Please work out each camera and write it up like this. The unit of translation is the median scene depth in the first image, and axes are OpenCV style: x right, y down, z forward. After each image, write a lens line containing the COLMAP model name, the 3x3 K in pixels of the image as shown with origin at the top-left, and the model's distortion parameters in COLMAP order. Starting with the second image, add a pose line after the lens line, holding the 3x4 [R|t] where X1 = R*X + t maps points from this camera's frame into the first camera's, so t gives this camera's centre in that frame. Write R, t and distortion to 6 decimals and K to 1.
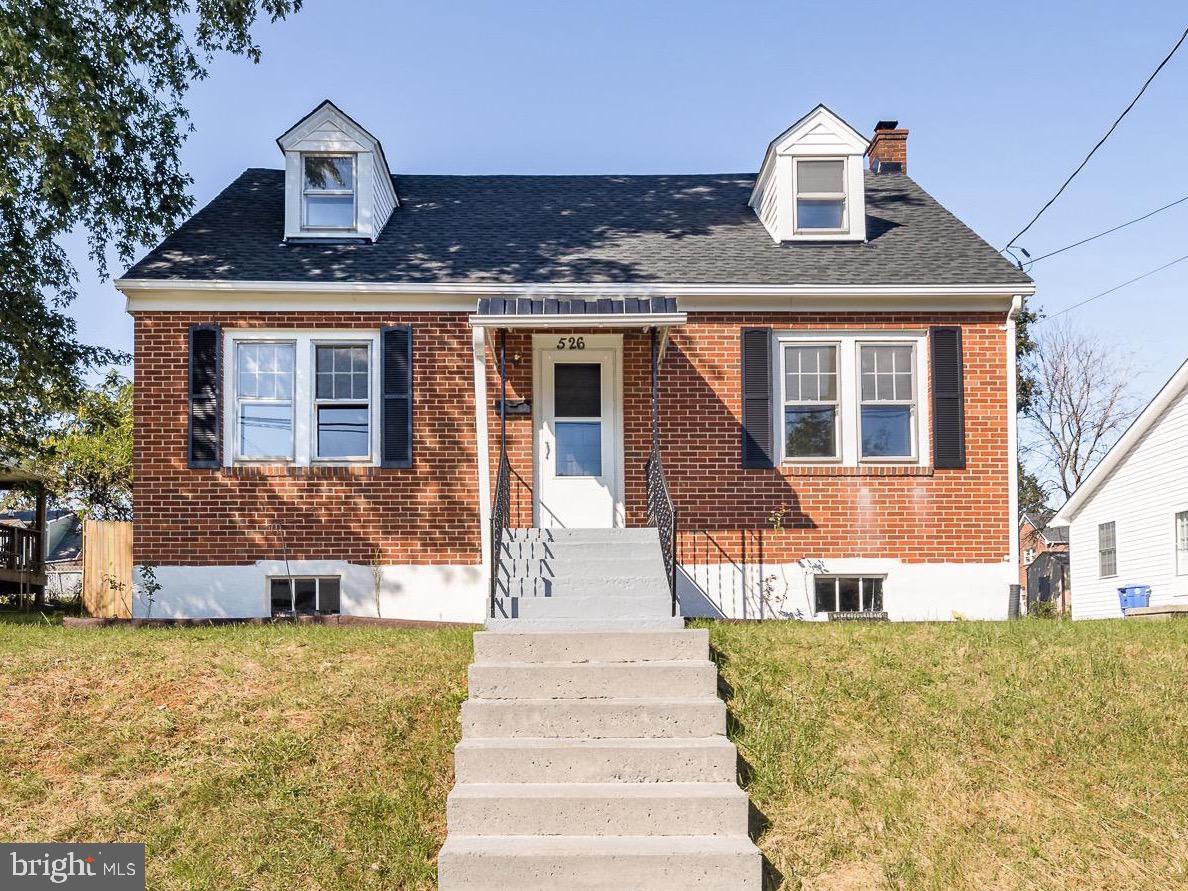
lens RADIAL K [[981.3, 0, 594.0], [0, 981.3, 445.5], [0, 0, 1]] dist [-0.027716, -0.001453]
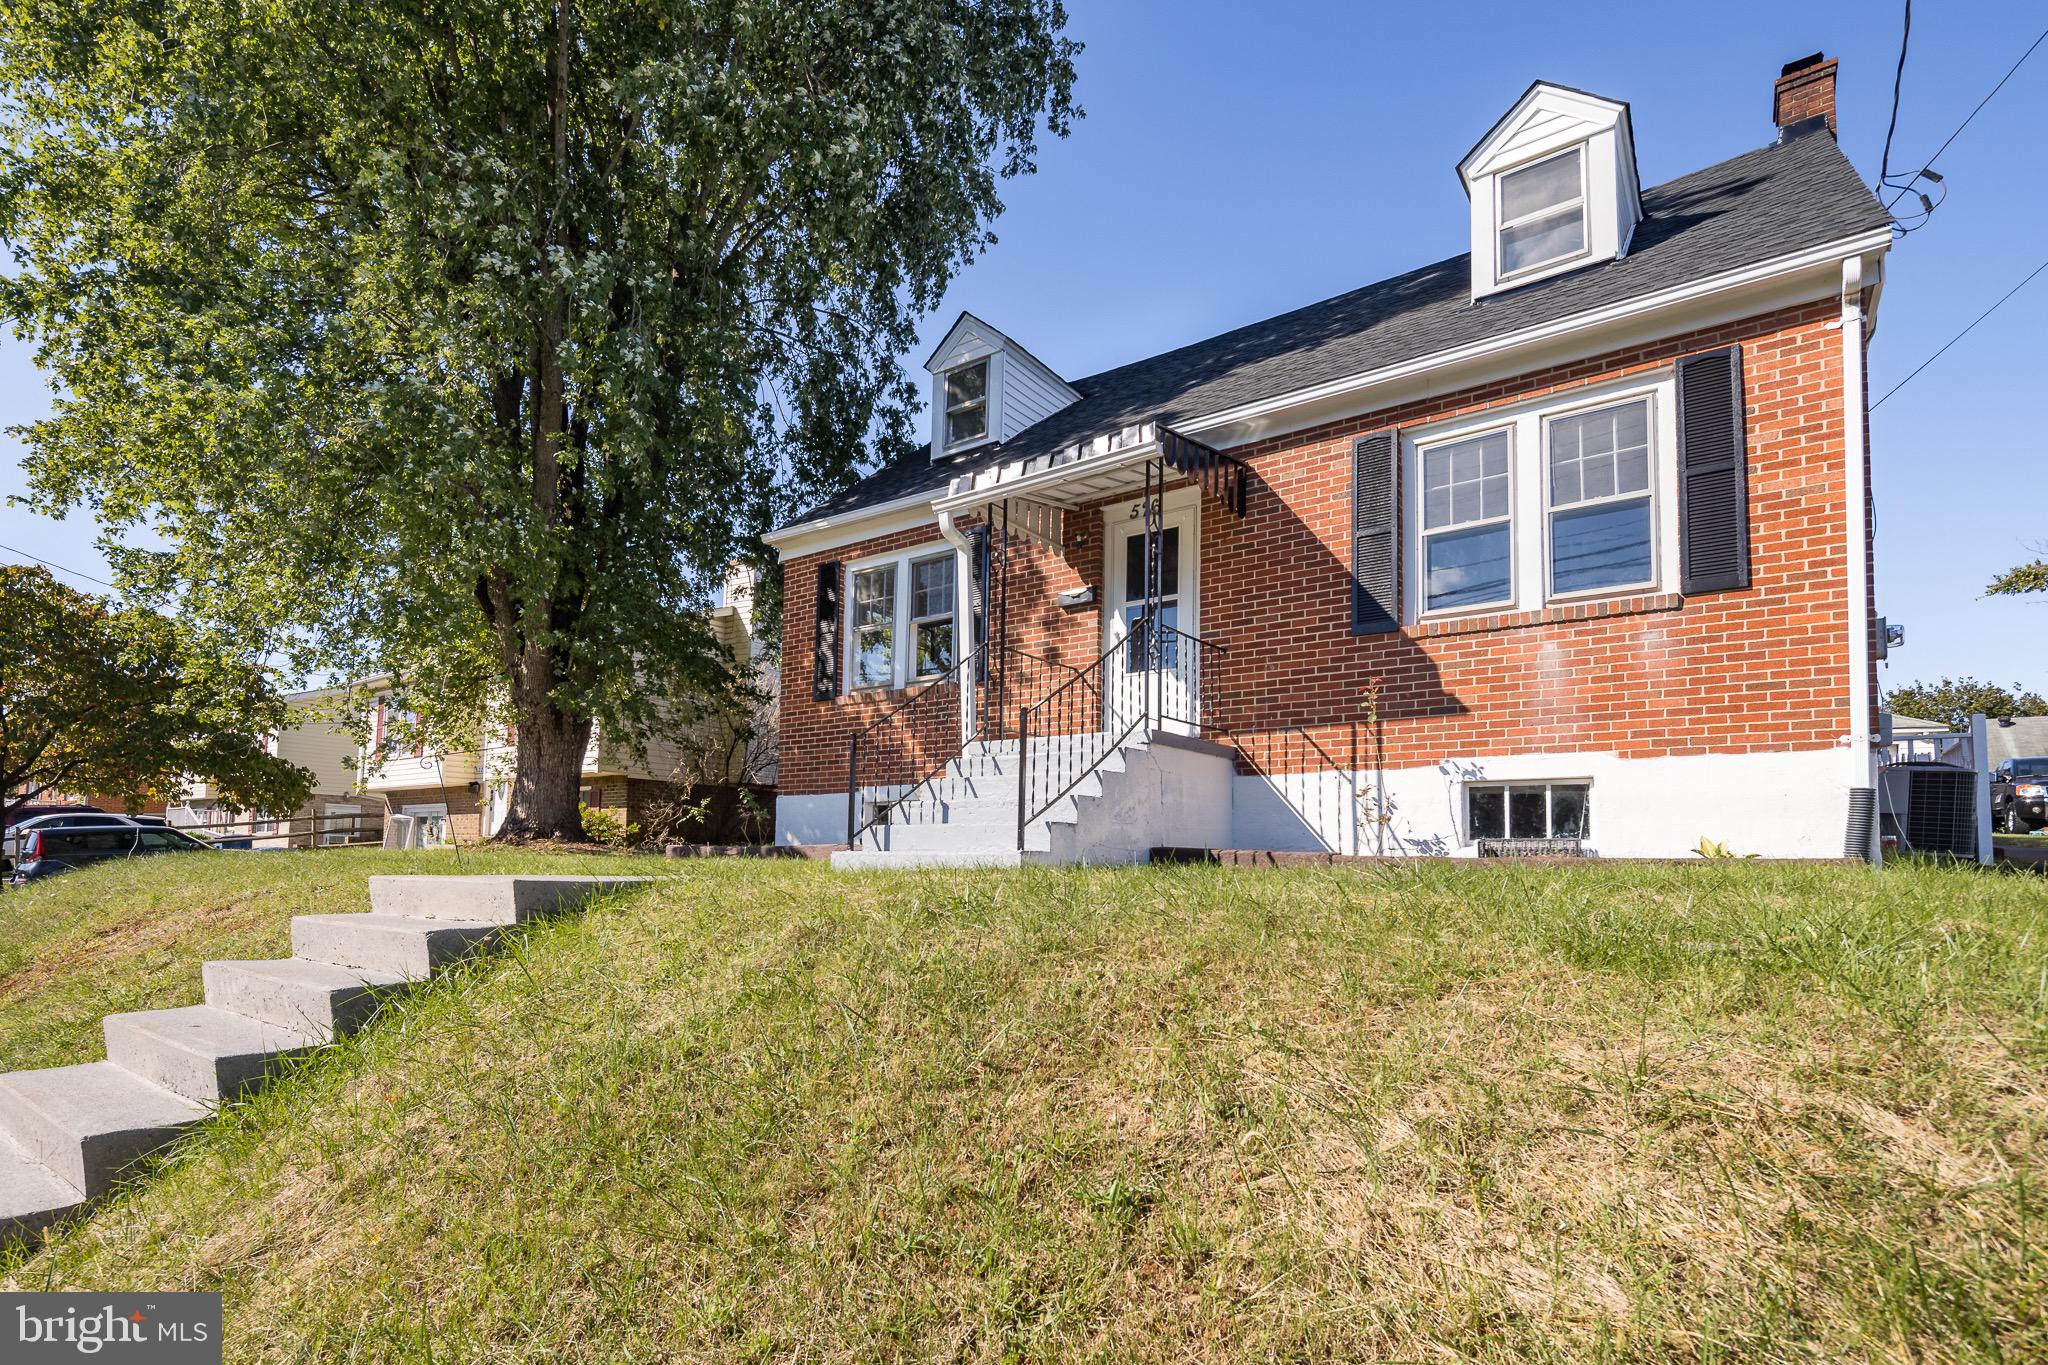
lens RADIAL K [[989.3, 0, 1016.5], [0, 989.3, 661.2], [0, 0, 1]] dist [-0.003109, -0.000939]
pose [[0.796763, -0.108795, -0.594418, 0.378623], [0.107330, 0.993498, -0.037971, 0.042497], [0.594684, -0.033545, 0.803259, 0.281580]]
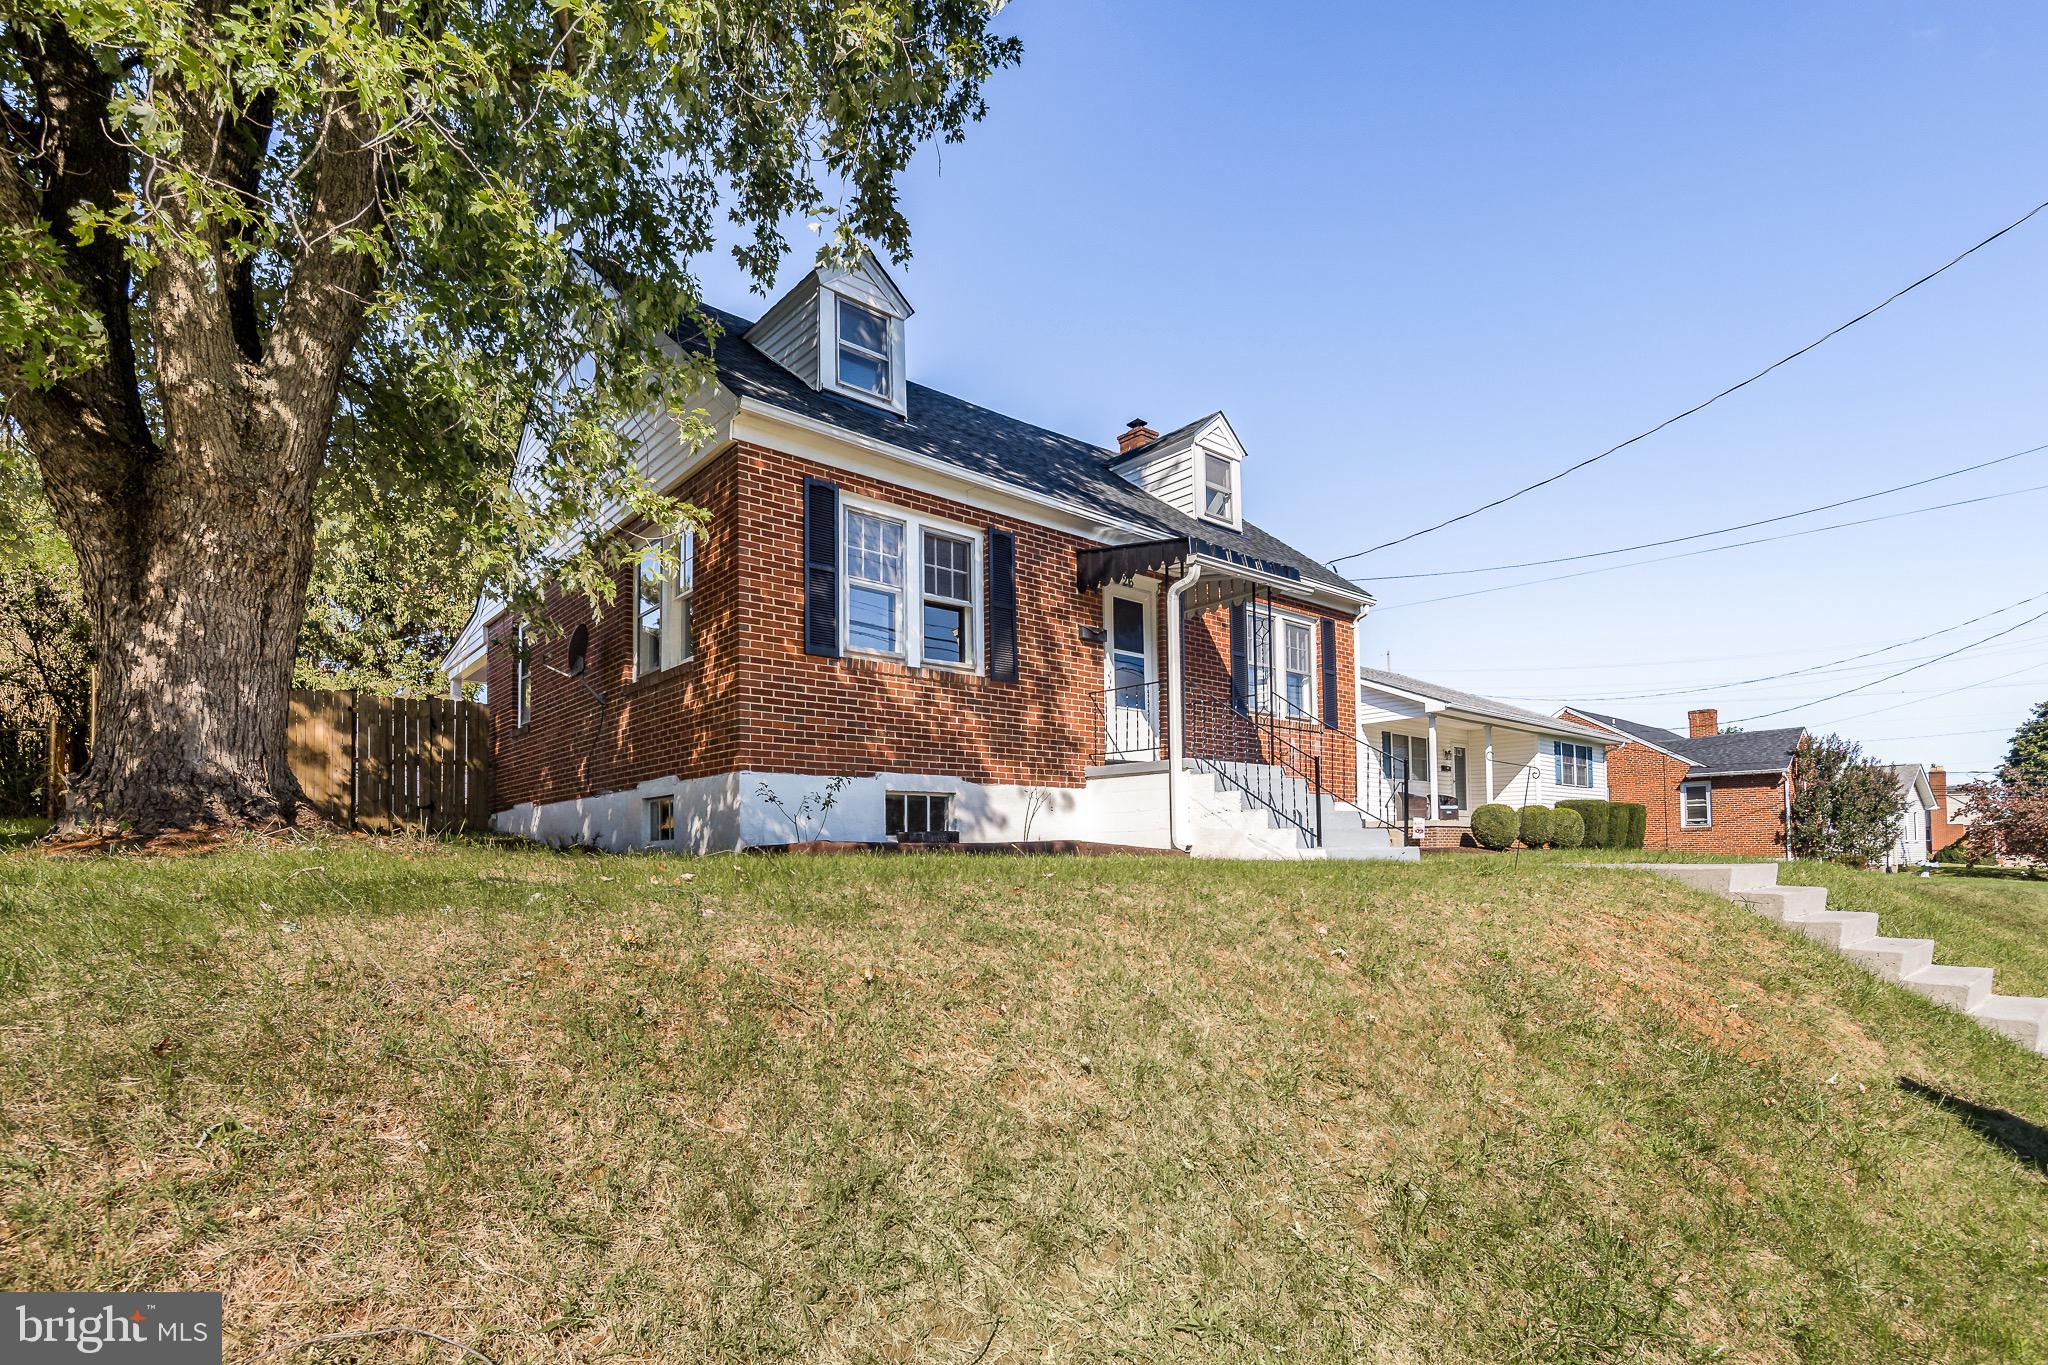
lens RADIAL K [[989.3, 0, 1016.5], [0, 989.3, 661.2], [0, 0, 1]] dist [-0.003109, -0.000939]
pose [[0.773426, 0.123961, 0.621648, -0.785963], [-0.123384, 0.991375, -0.044178, 0.044160], [-0.621763, -0.042533, 0.782050, 0.250713]]
